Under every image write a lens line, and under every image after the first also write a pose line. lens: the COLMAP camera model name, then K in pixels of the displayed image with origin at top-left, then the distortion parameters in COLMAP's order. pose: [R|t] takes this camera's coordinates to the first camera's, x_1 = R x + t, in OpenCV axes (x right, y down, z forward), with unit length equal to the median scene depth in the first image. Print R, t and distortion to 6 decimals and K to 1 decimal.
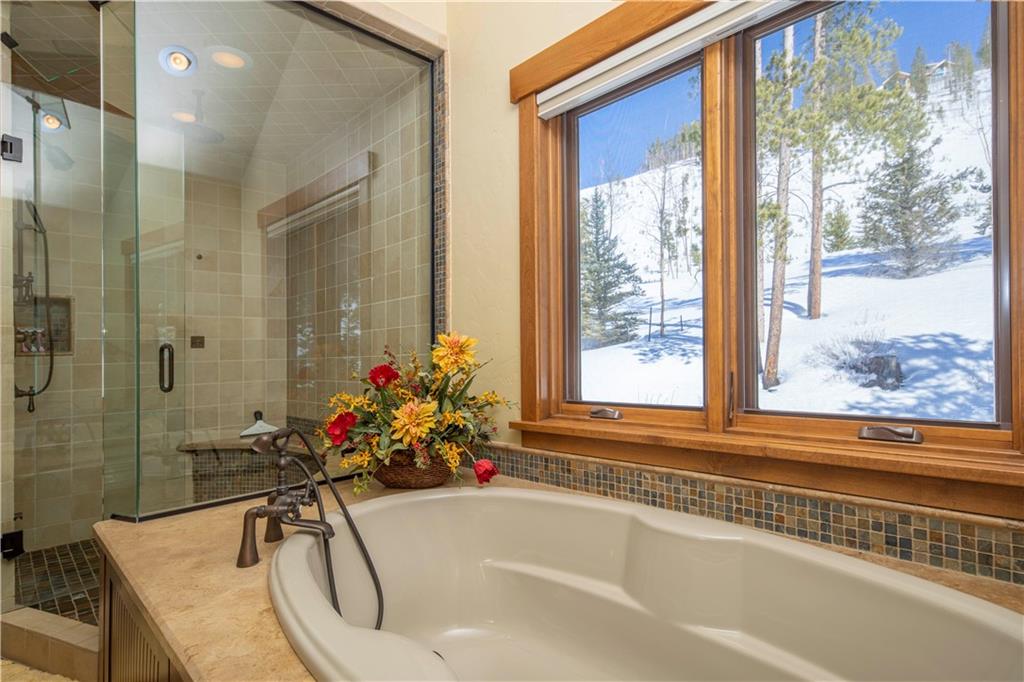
lens RADIAL K [[539.8, 0, 514.1], [0, 539.8, 343.6], [0, 0, 1]] dist [0.033289, 0.000128]
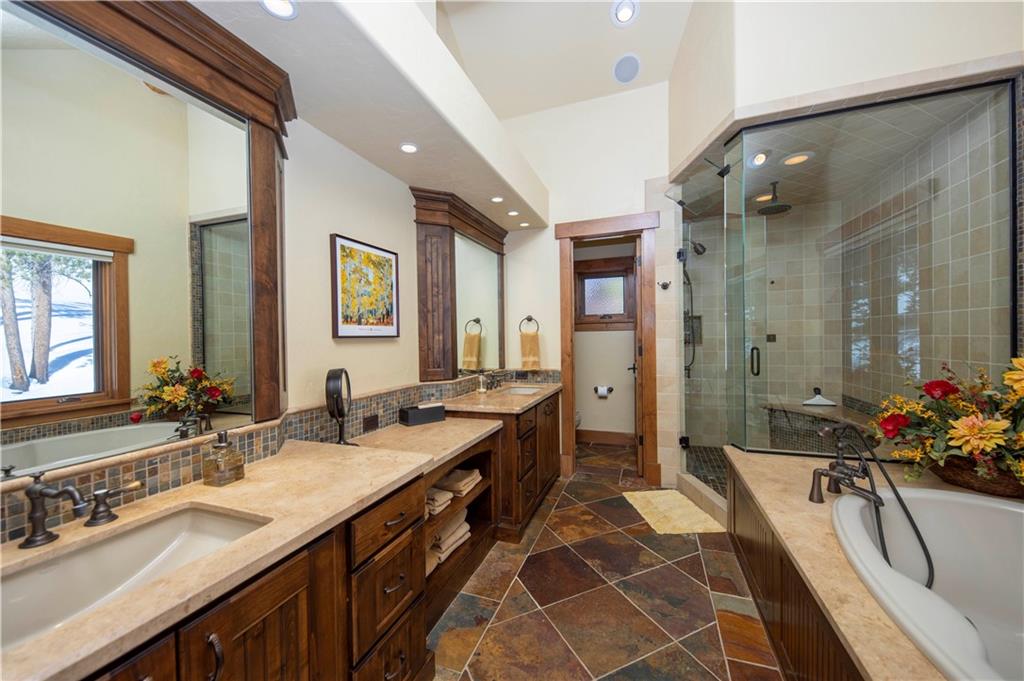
lens RADIAL K [[370.5, 0, 512.0], [0, 370.5, 335.8], [0, 0, 1]] dist [-0.006434, -0.001479]
pose [[0.429720, 0.007540, -0.902931, 0.086900], [0.022699, 0.999559, 0.019150, -0.099874], [0.902677, -0.028725, 0.429359, -0.212948]]
